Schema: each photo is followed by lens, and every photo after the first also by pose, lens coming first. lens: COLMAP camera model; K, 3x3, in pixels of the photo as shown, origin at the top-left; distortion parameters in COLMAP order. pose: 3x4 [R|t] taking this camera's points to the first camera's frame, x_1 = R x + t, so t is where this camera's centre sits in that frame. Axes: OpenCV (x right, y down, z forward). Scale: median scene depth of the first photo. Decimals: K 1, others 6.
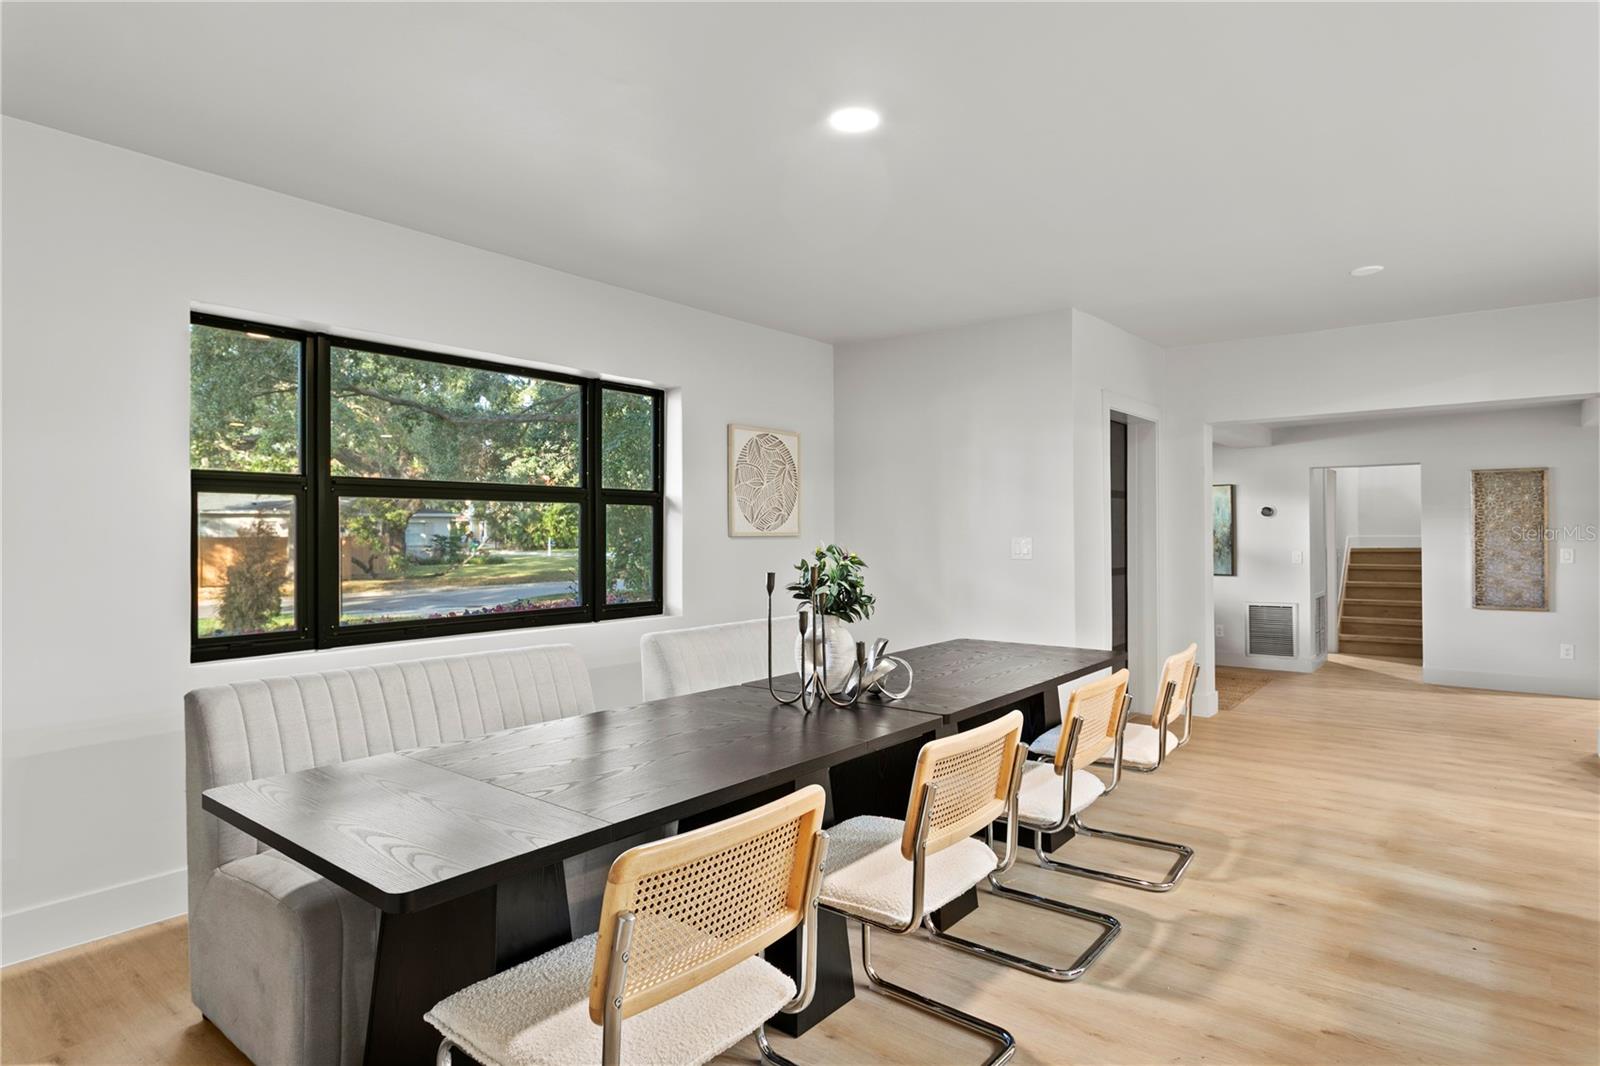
lens RADIAL K [[866.5, 0, 803.5], [0, 866.5, 542.4], [0, 0, 1]] dist [-0.000673, 0.002945]
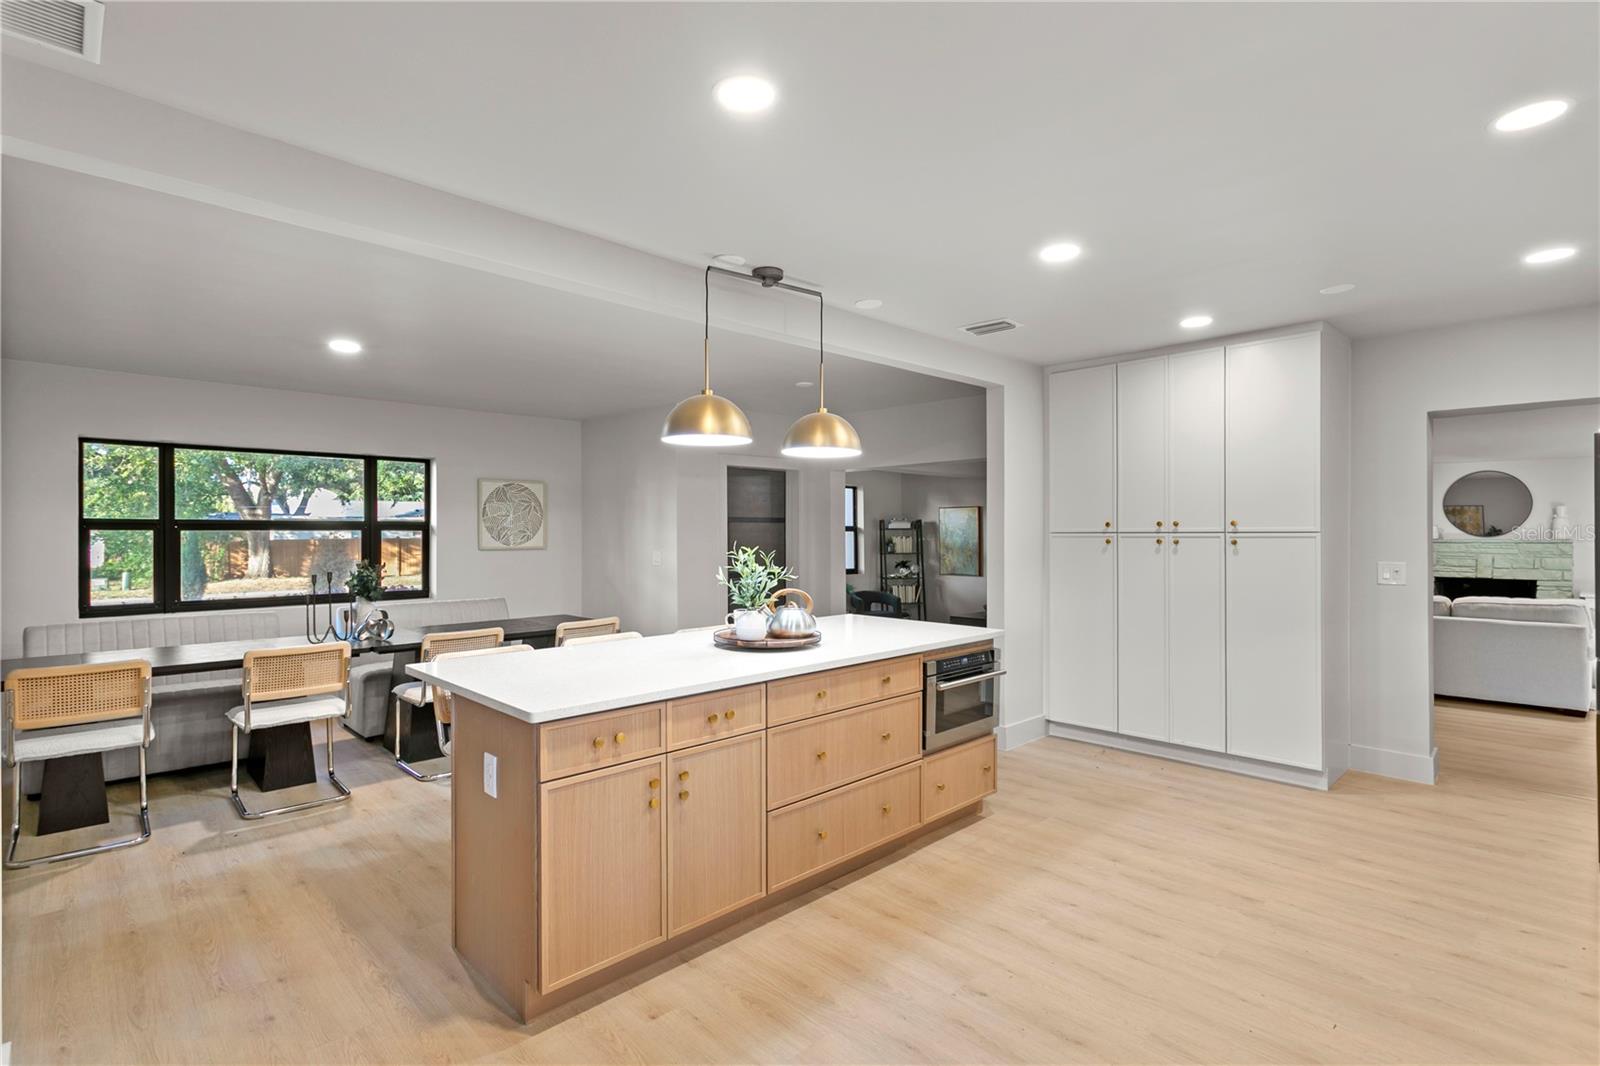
lens RADIAL K [[754.8, 0, 795.6], [0, 754.8, 534.0], [0, 0, 1]] dist [0.001059, 0.001857]
pose [[0.993153, 0.001862, -0.116803, 0.715215], [-0.003050, 0.999945, -0.009988, -0.025806], [0.116778, 0.010276, 0.993105, -0.335836]]
